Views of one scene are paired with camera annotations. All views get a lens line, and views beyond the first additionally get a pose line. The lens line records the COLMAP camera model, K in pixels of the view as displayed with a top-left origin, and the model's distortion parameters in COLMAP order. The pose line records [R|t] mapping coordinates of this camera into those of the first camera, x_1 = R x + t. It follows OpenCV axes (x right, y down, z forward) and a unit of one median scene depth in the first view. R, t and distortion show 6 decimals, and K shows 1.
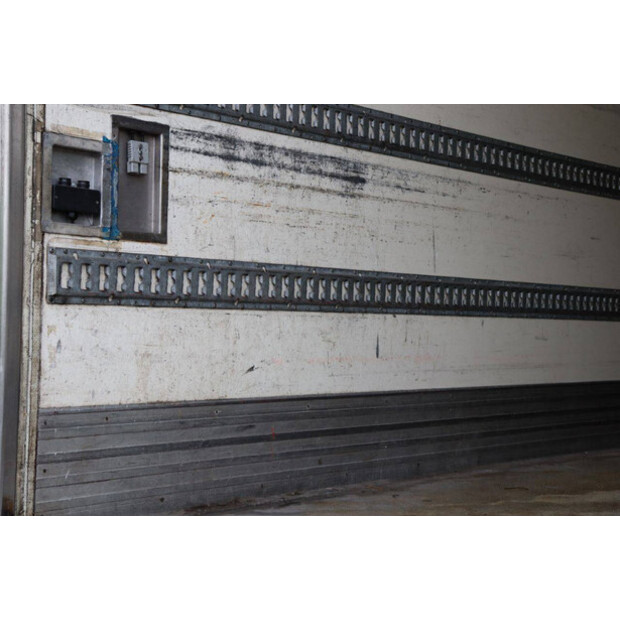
lens RADIAL K [[1022.1, 0, 310.0], [0, 1022.1, 310.0], [0, 0, 1]] dist [0.124644, 0.006663]
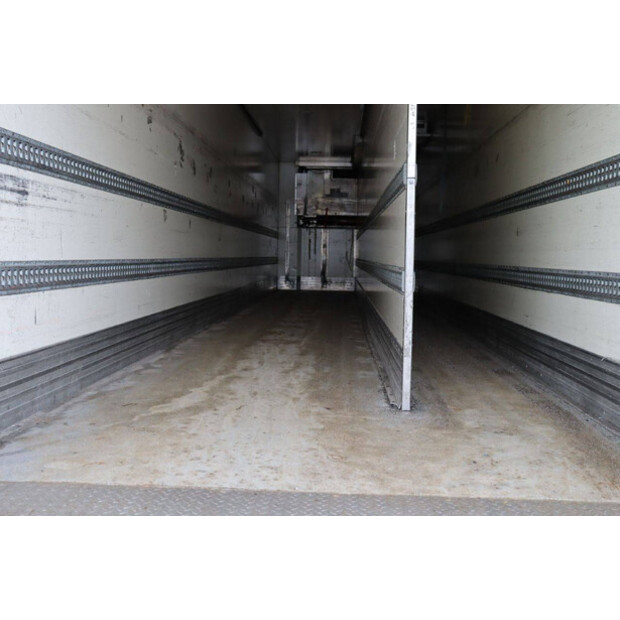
lens RADIAL K [[746.3, 0, 310.0], [0, 746.3, 310.0], [0, 0, 1]] dist [-0.000707, 0.060456]
pose [[0.738963, -0.062376, 0.670853, -0.339647], [-0.004483, 0.995228, 0.097474, -0.072725], [-0.673731, -0.075037, 0.735157, 0.034055]]
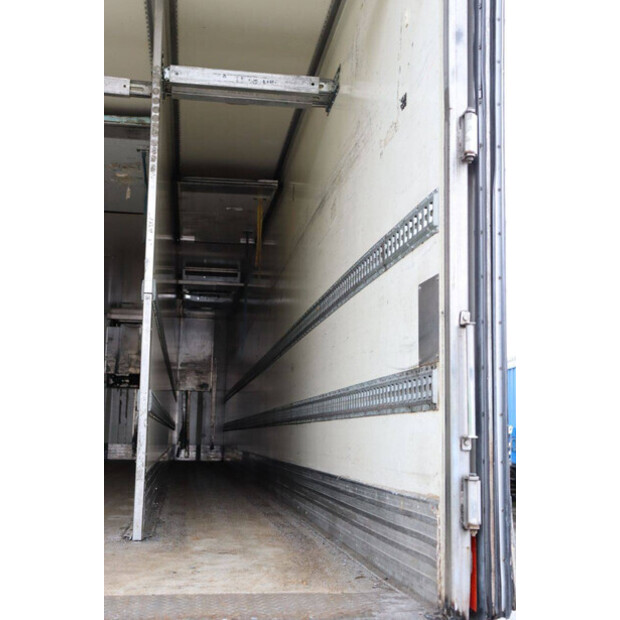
lens RADIAL K [[847.2, 0, 310.6], [0, 847.2, 317.6], [0, 0, 1]] dist [0.032180, 0.053602]
pose [[0.599575, 0.098496, 0.794235, -0.309589], [-0.011867, 0.993383, -0.114235, 0.012286], [-0.800231, 0.059068, 0.596776, -0.161757]]
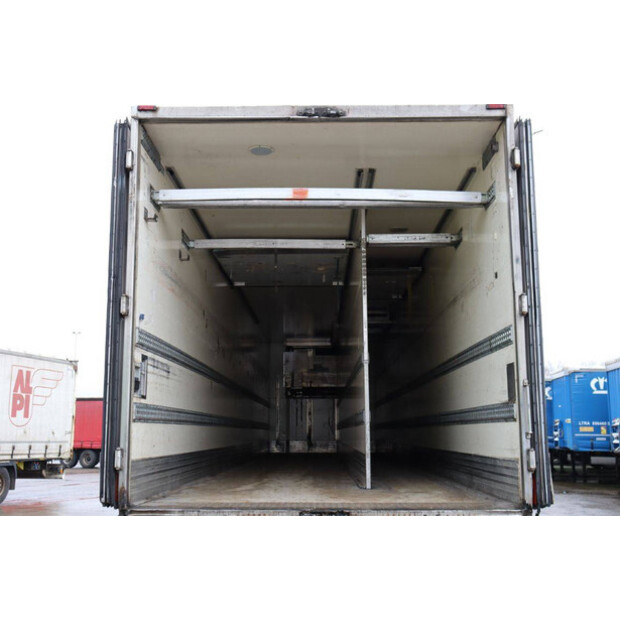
lens RADIAL K [[779.9, 0, 310.0], [0, 779.9, 310.0], [0, 0, 1]] dist [0.005192, 0.027645]
pose [[0.719701, 0.078915, 0.689785, -1.083938], [0.016903, 0.991233, -0.131038, -0.017760], [-0.694079, 0.105968, 0.712057, -0.681205]]
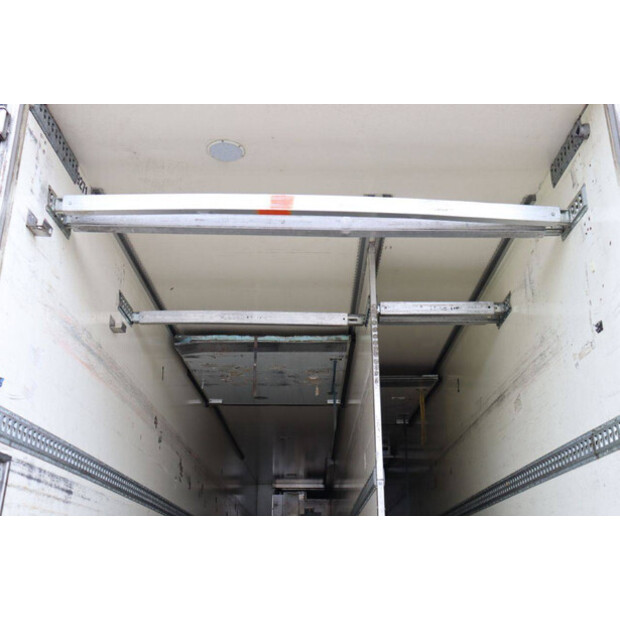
lens RADIAL K [[707.8, 0, 310.0], [0, 707.8, 310.0], [0, 0, 1]] dist [-0.064133, 0.235363]
pose [[0.712523, 0.232238, 0.662100, -0.497014], [0.009959, 0.940192, -0.340499, -0.013639], [-0.701578, 0.249207, 0.667596, -0.091698]]
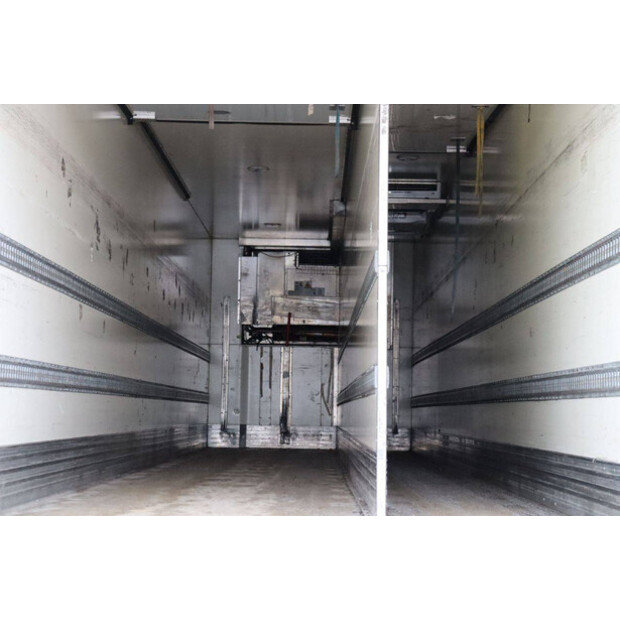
lens RADIAL K [[1448.7, 0, 310.0], [0, 1448.7, 310.0], [0, 0, 1]] dist [0.371762, 0.544863]
pose [[0.713110, 0.035271, 0.700164, -0.946617], [-0.004307, 0.998935, -0.045935, -0.006942], [-0.701039, 0.029741, 0.712503, -0.593419]]
